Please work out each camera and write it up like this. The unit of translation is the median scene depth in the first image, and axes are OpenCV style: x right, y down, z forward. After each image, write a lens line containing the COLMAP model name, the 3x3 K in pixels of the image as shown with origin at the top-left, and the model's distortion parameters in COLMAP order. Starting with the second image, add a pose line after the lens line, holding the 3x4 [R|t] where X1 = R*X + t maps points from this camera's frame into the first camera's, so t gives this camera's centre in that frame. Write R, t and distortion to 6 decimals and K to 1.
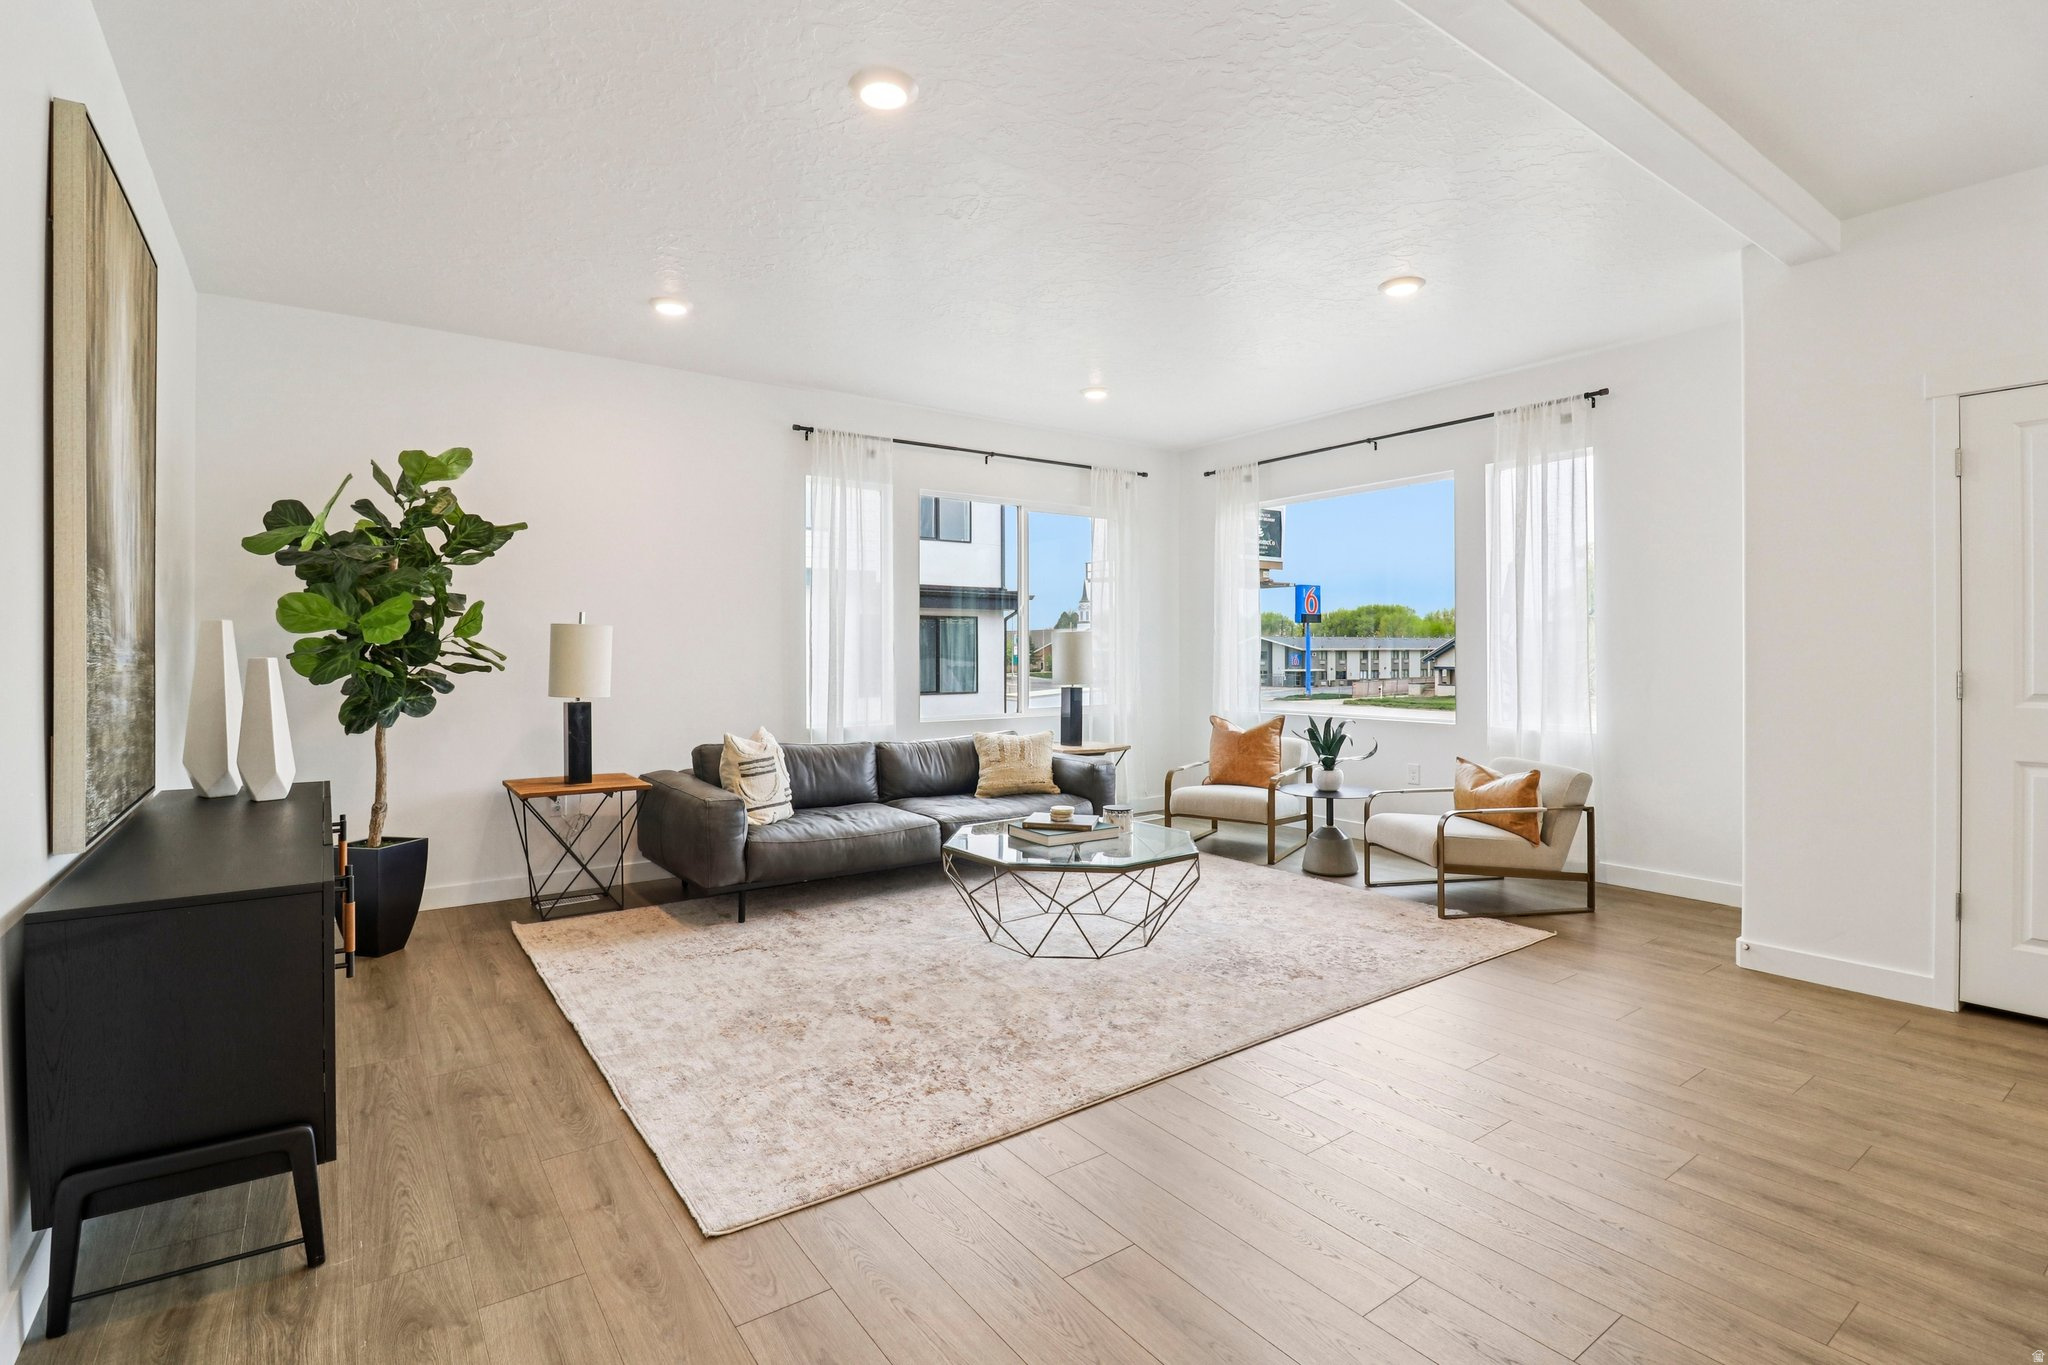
lens RADIAL K [[966.2, 0, 999.6], [0, 966.2, 641.8], [0, 0, 1]] dist [-0.008560, -0.005769]
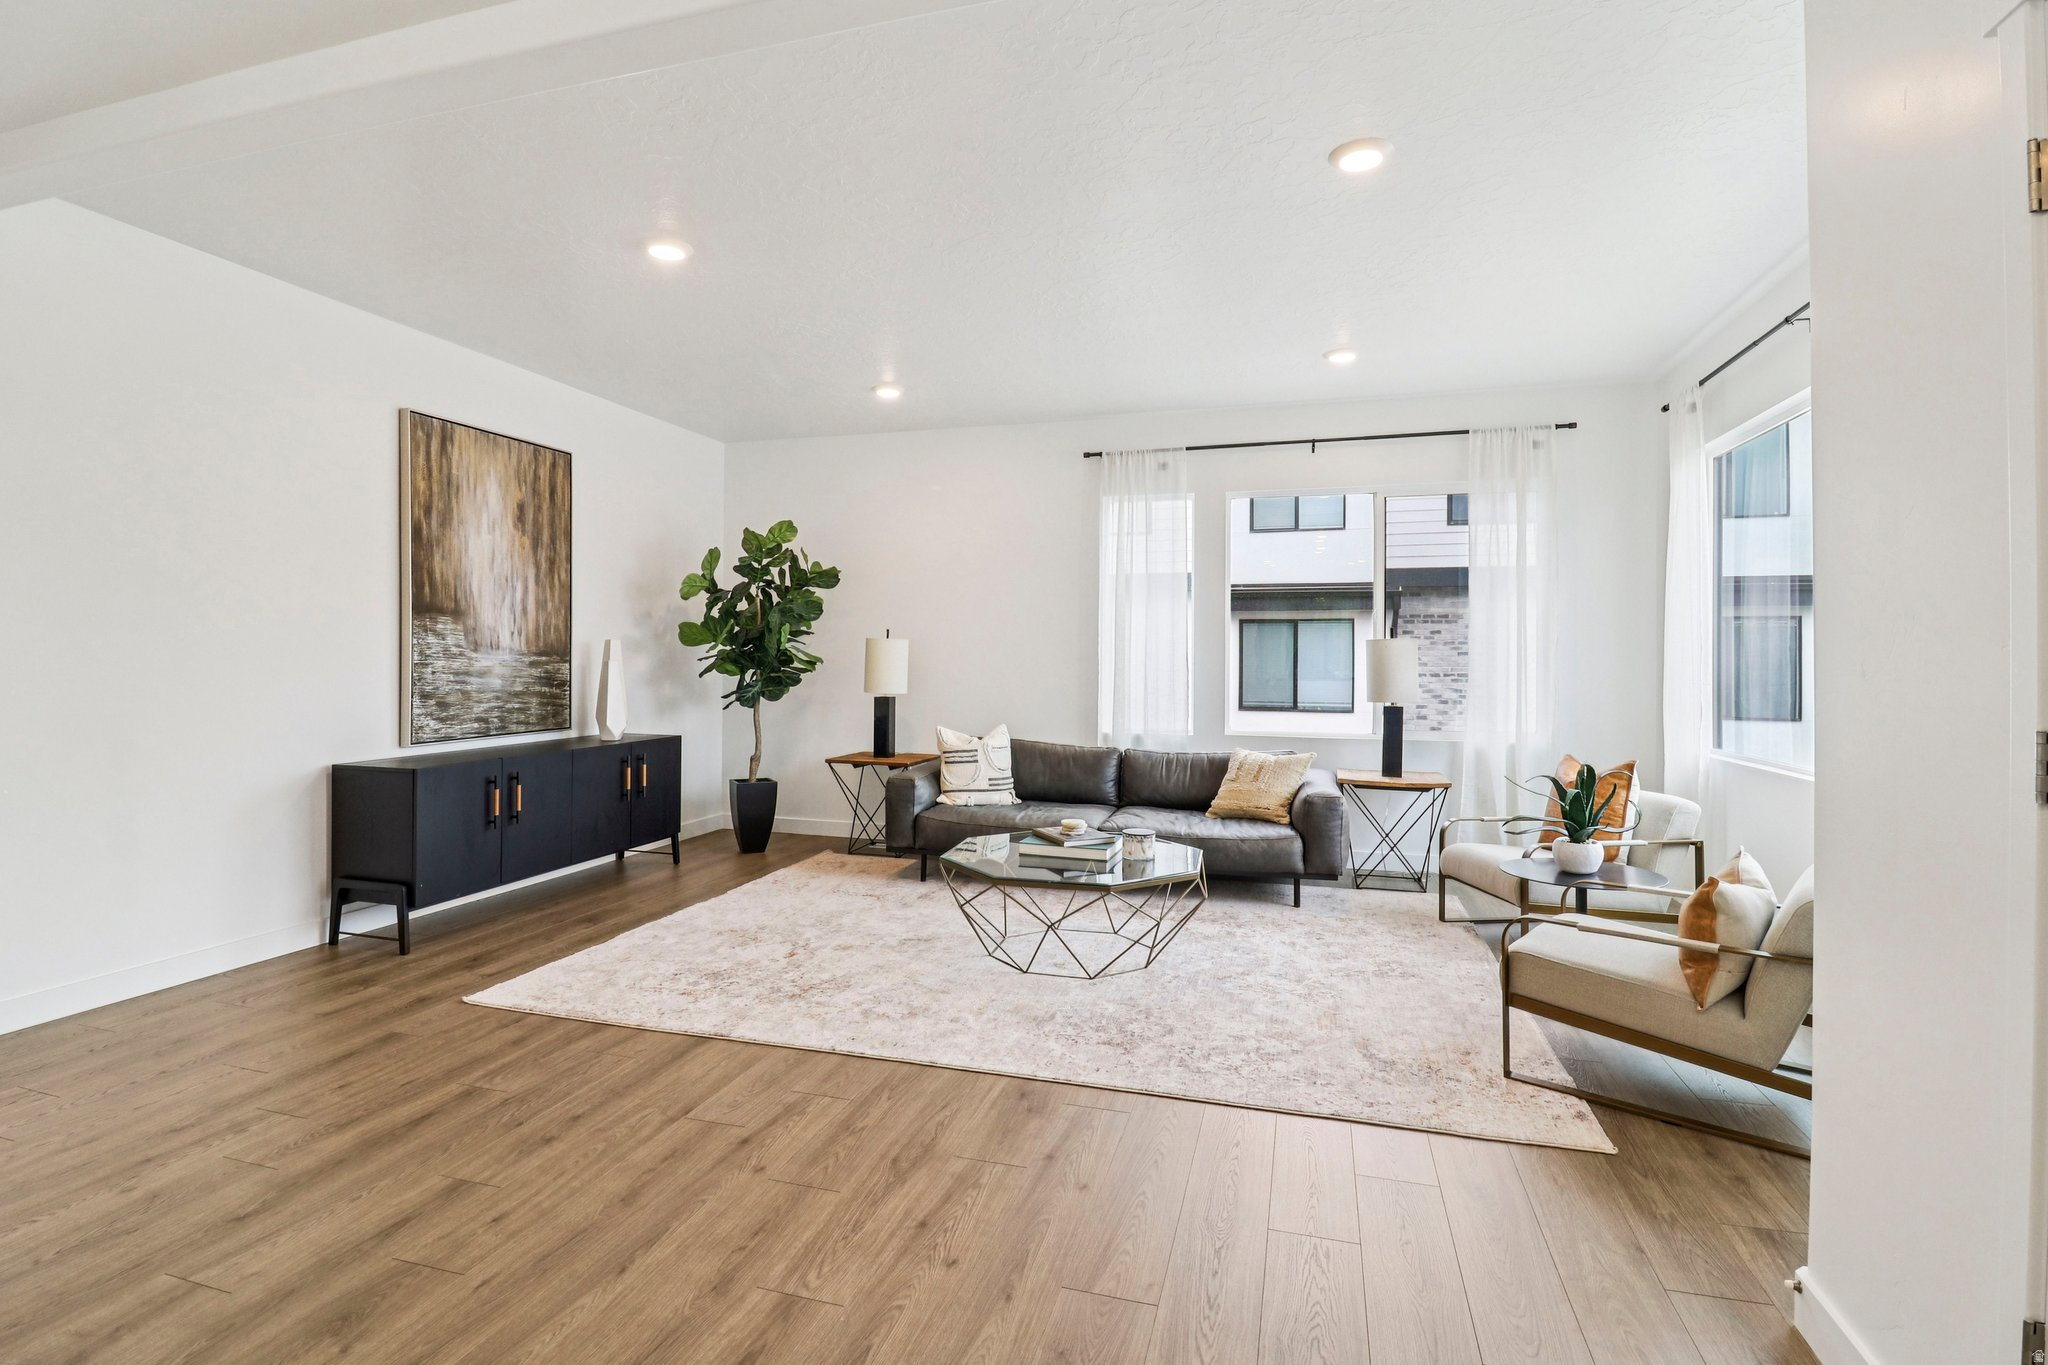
lens RADIAL K [[966.2, 0, 1028.7], [0, 966.2, 661.0], [0, 0, 1]] dist [-0.008560, -0.005769]
pose [[0.618374, 0.007231, -0.785850, 0.784869], [-0.000083, 0.999958, 0.009135, 0.000805], [0.785884, -0.005584, 0.618349, 0.352558]]
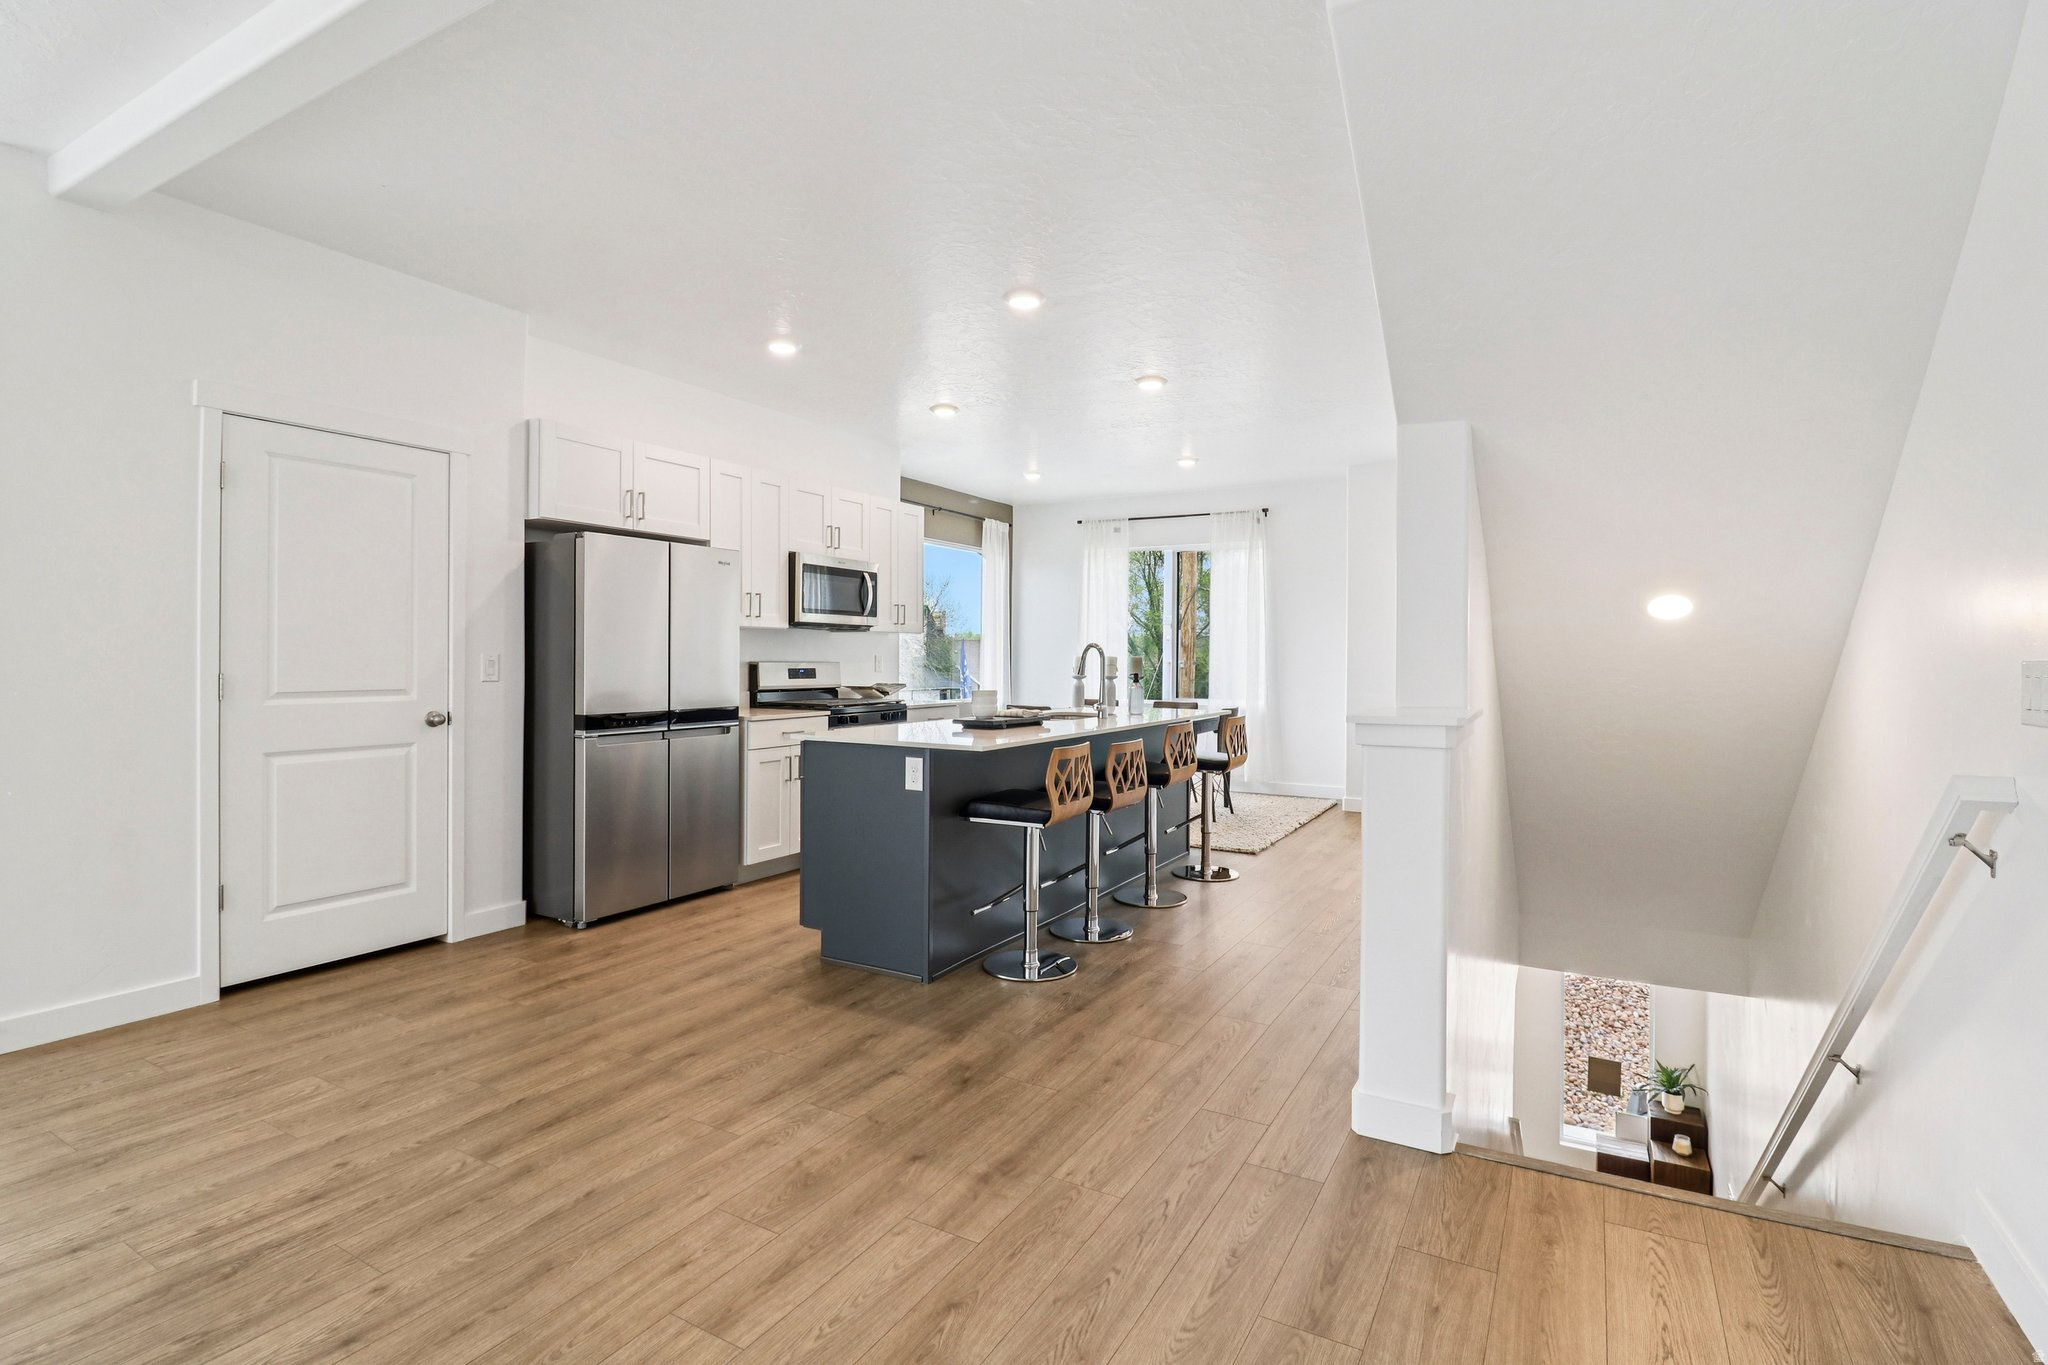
lens RADIAL K [[966.2, 0, 1040.5], [0, 966.2, 669.2], [0, 0, 1]] dist [-0.008560, -0.005769]
pose [[-0.429289, -0.011388, 0.903096, -0.250032], [-0.008877, 0.999925, 0.008389, 0.006640], [-0.903124, -0.004416, -0.429358, 0.484074]]
